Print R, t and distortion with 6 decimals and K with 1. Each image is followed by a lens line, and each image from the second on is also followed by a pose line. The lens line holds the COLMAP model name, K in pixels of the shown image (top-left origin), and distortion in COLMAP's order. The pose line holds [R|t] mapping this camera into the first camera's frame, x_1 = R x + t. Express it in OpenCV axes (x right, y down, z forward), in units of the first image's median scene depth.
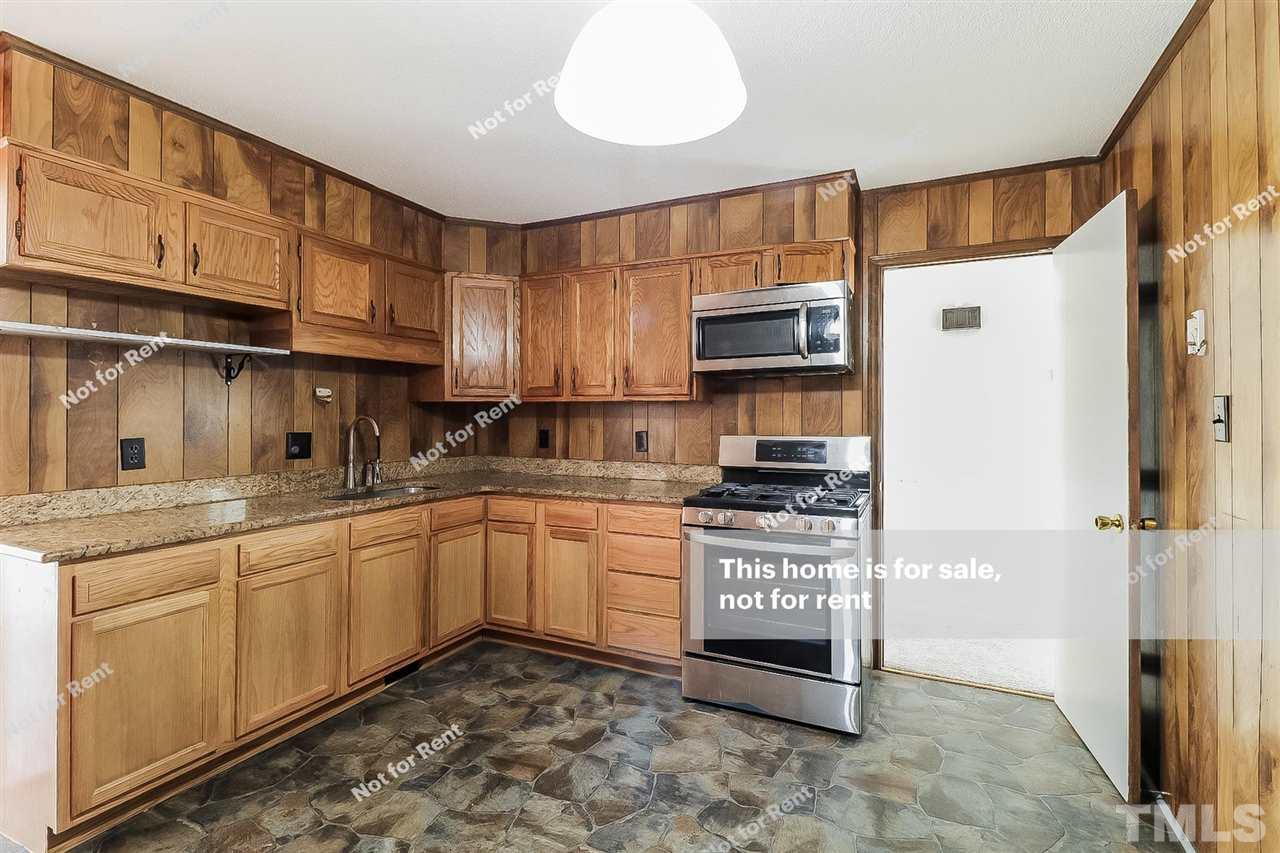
lens RADIAL K [[594.6, 0, 644.3], [0, 594.6, 415.5], [0, 0, 1]] dist [0.001446, -0.000112]
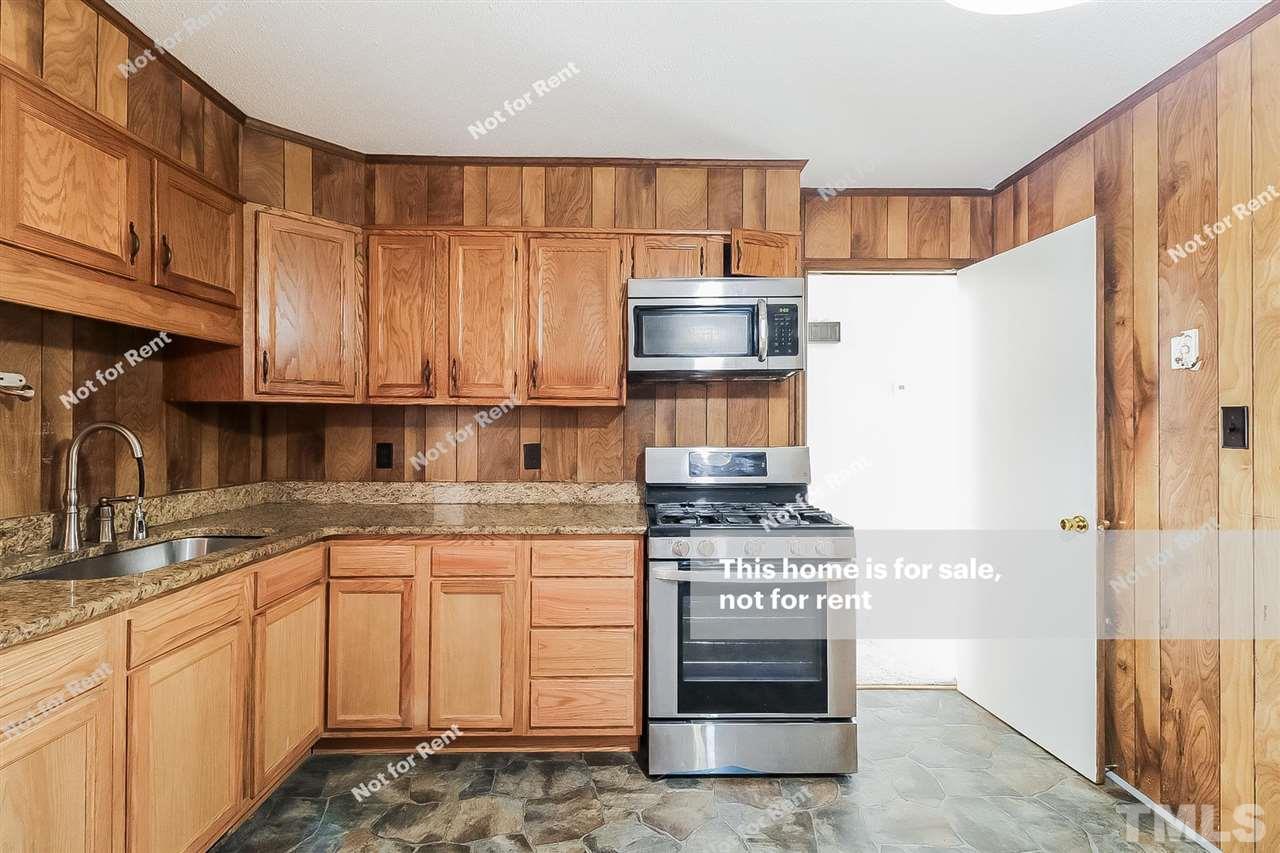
lens RADIAL K [[591.3, 0, 640.0], [0, 591.3, 426.5], [0, 0, 1]] dist [0.019070, -0.010826]
pose [[0.896414, 0.000898, 0.443216, -0.265146], [-0.002070, 0.999996, 0.002160, 0.001409], [-0.443212, -0.002854, 0.896412, 0.254123]]
